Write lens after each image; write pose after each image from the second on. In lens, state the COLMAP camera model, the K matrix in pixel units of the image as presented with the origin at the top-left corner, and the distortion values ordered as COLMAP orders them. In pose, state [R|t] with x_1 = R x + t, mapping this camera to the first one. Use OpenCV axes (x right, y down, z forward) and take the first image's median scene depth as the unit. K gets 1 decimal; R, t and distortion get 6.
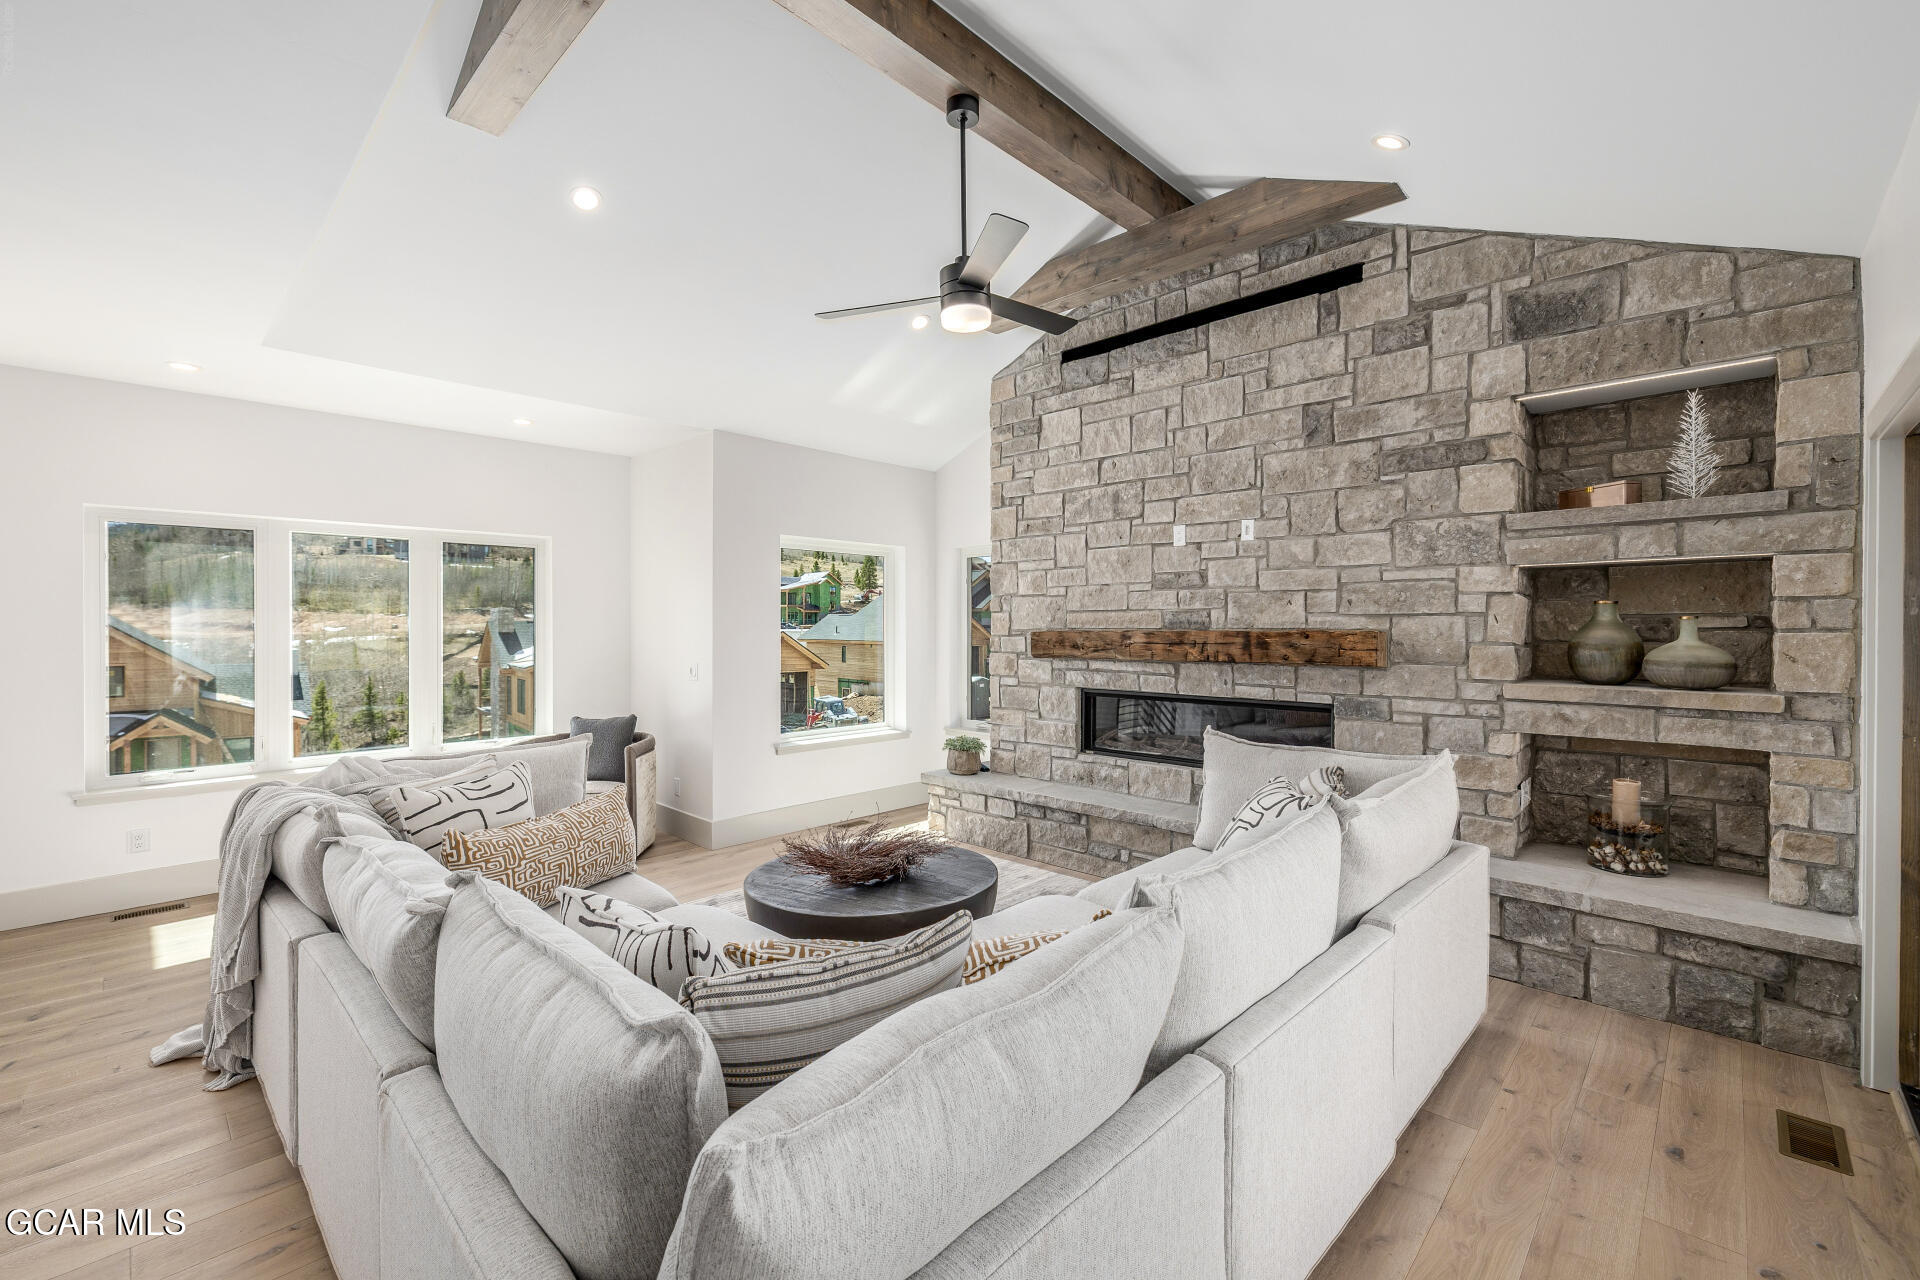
lens RADIAL K [[805.1, 0, 964.6], [0, 805.1, 632.7], [0, 0, 1]] dist [-0.000619, -0.000029]
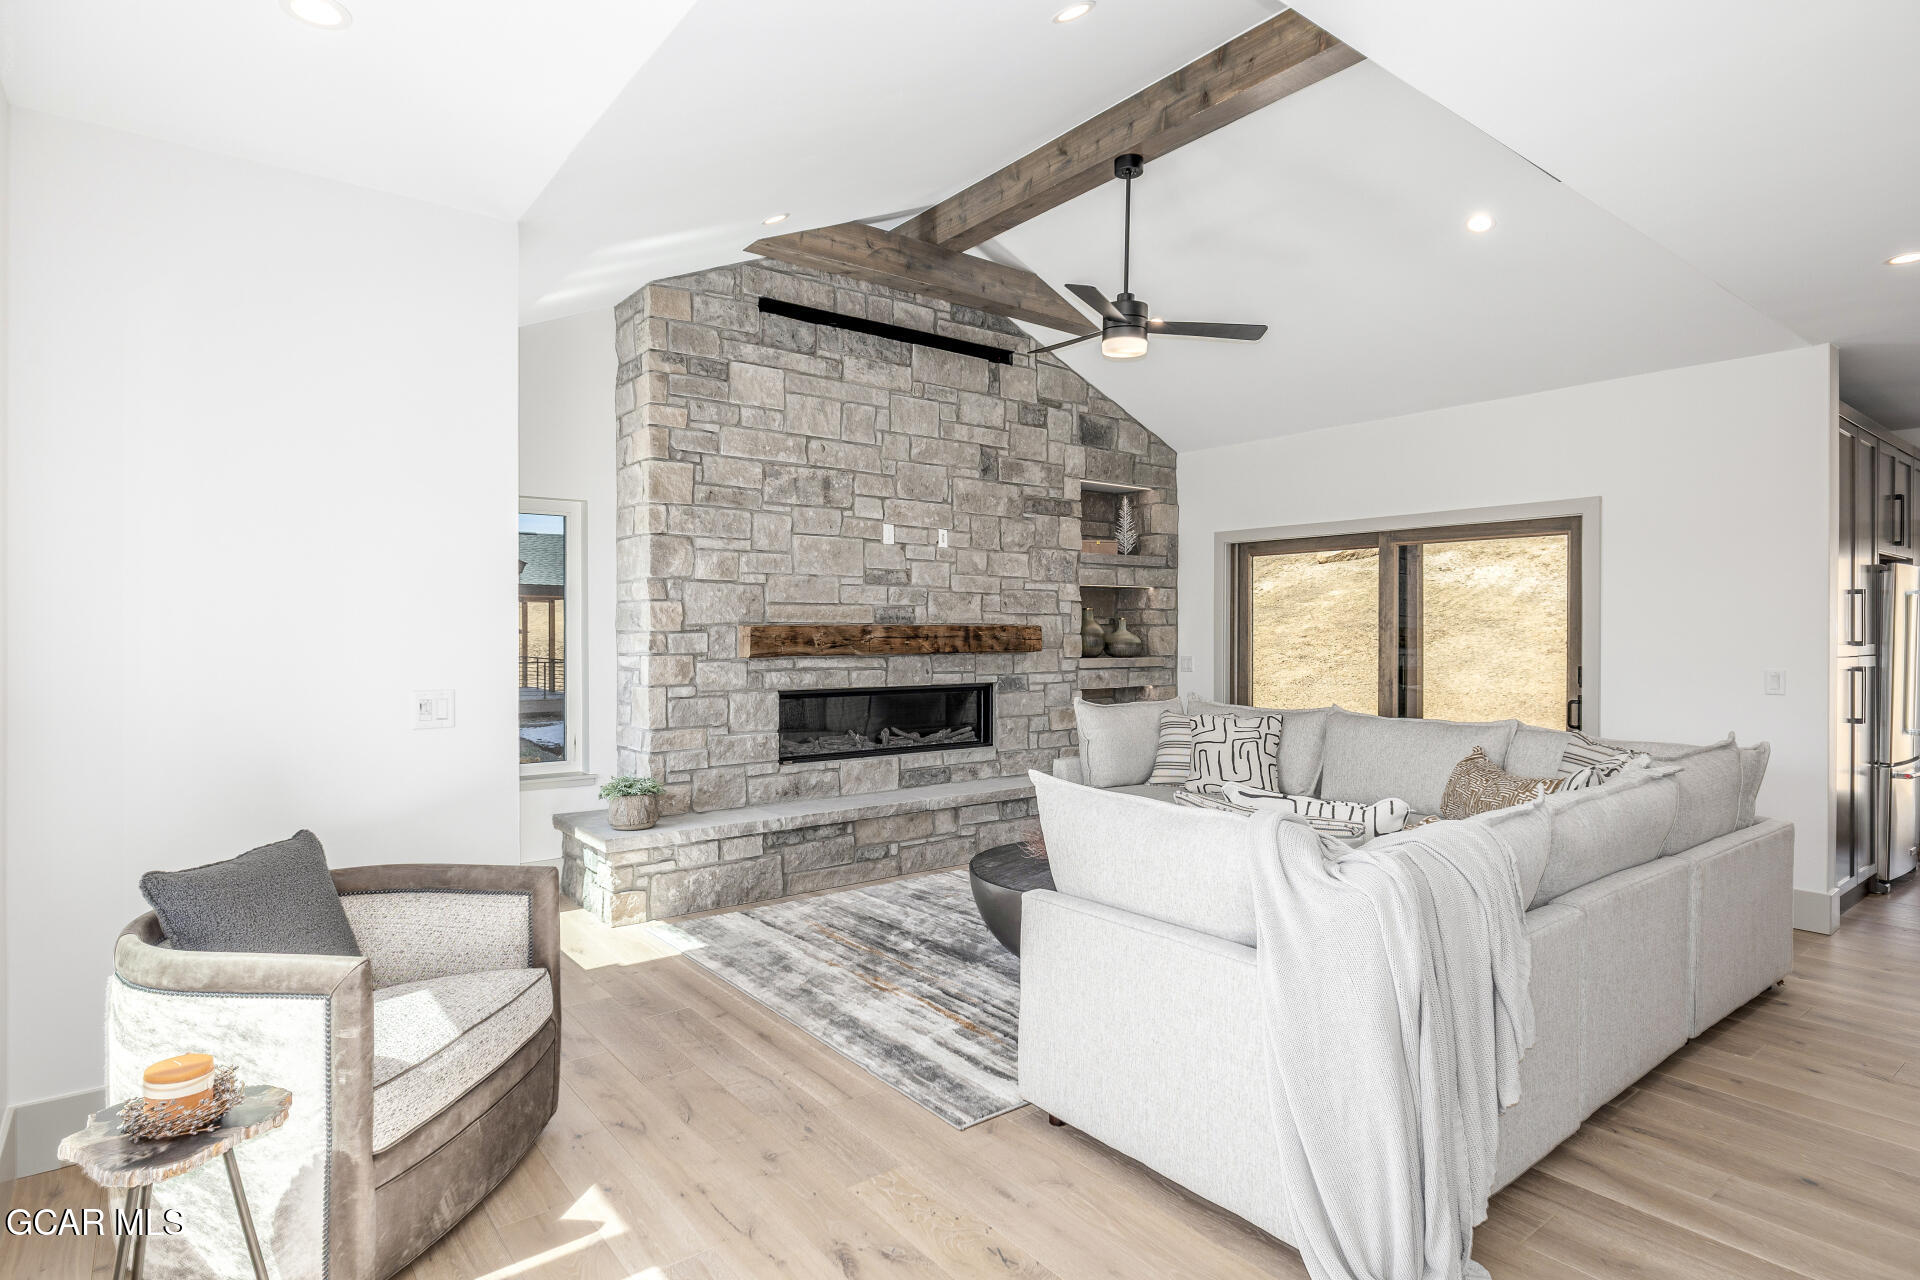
lens RADIAL K [[1022.9, 0, 958.9], [0, 1022.9, 634.1], [0, 0, 1]] dist [-0.001323, 0.000967]
pose [[0.143422, -0.002925, 0.989657, -1.034998], [0.006996, 0.999974, 0.001942, 0.006777], [-0.989637, 0.006645, 0.143439, 0.723821]]
